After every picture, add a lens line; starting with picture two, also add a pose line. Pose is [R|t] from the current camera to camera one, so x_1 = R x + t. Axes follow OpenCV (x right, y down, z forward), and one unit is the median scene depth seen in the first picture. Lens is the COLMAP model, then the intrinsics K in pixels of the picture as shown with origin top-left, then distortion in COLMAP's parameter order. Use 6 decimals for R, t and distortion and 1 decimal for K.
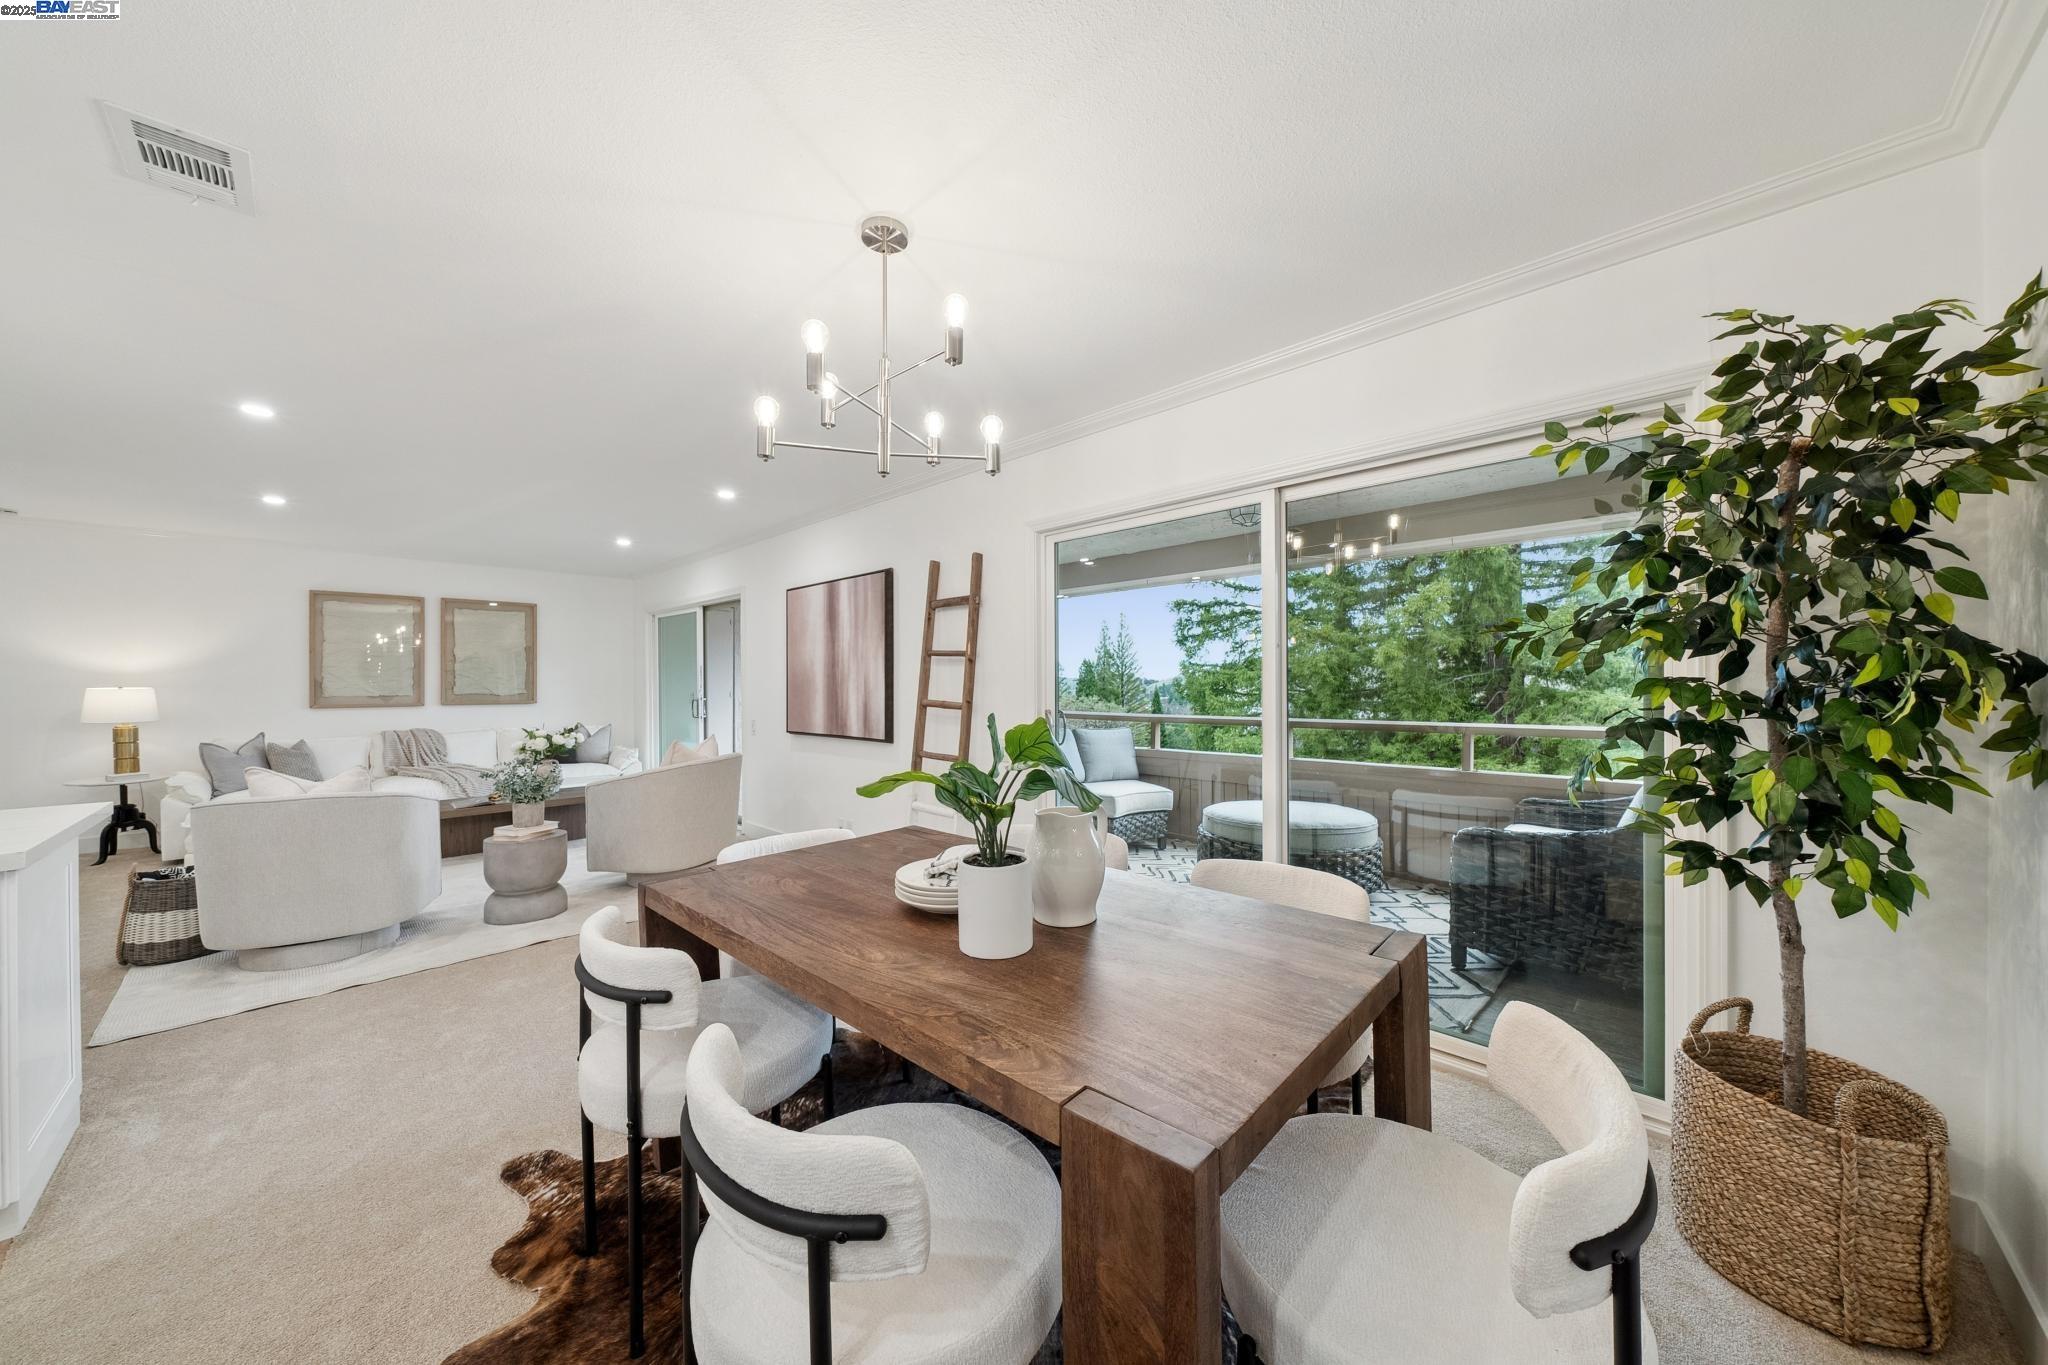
lens RADIAL K [[701.7, 0, 1020.8], [0, 701.7, 681.1], [0, 0, 1]] dist [0.000016, 0.000015]
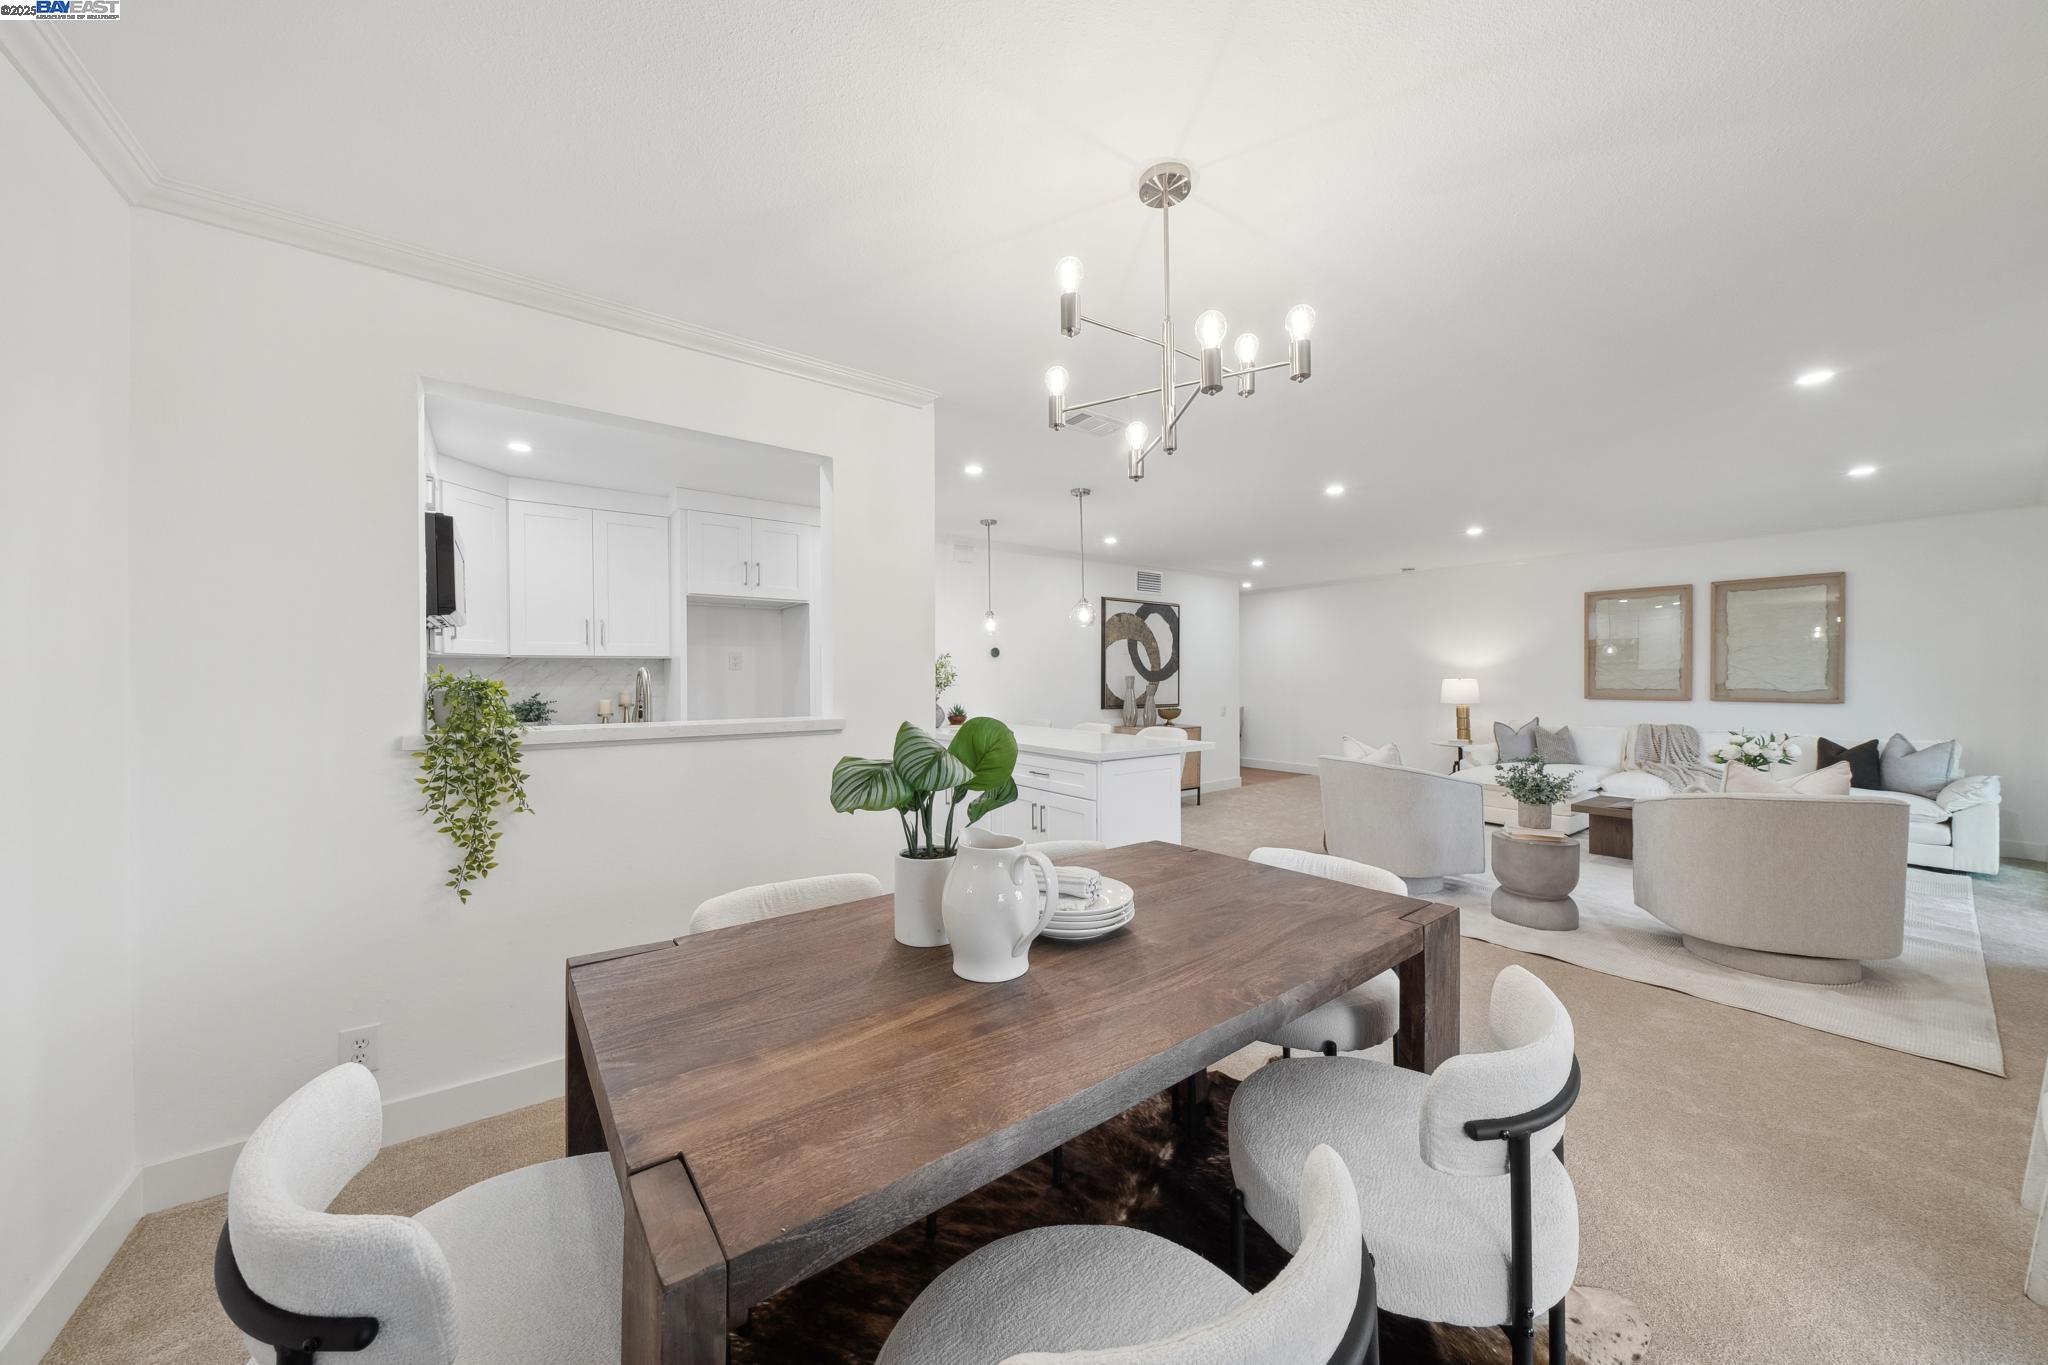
lens RADIAL K [[701.7, 0, 1028.6], [0, 701.7, 676.7], [0, 0, 1]] dist [0.000016, 0.000015]
pose [[-0.144982, 0.004483, -0.989424, 0.217395], [0.002810, 0.999988, 0.004119, -0.003344], [0.989430, -0.002183, -0.144993, 0.287556]]
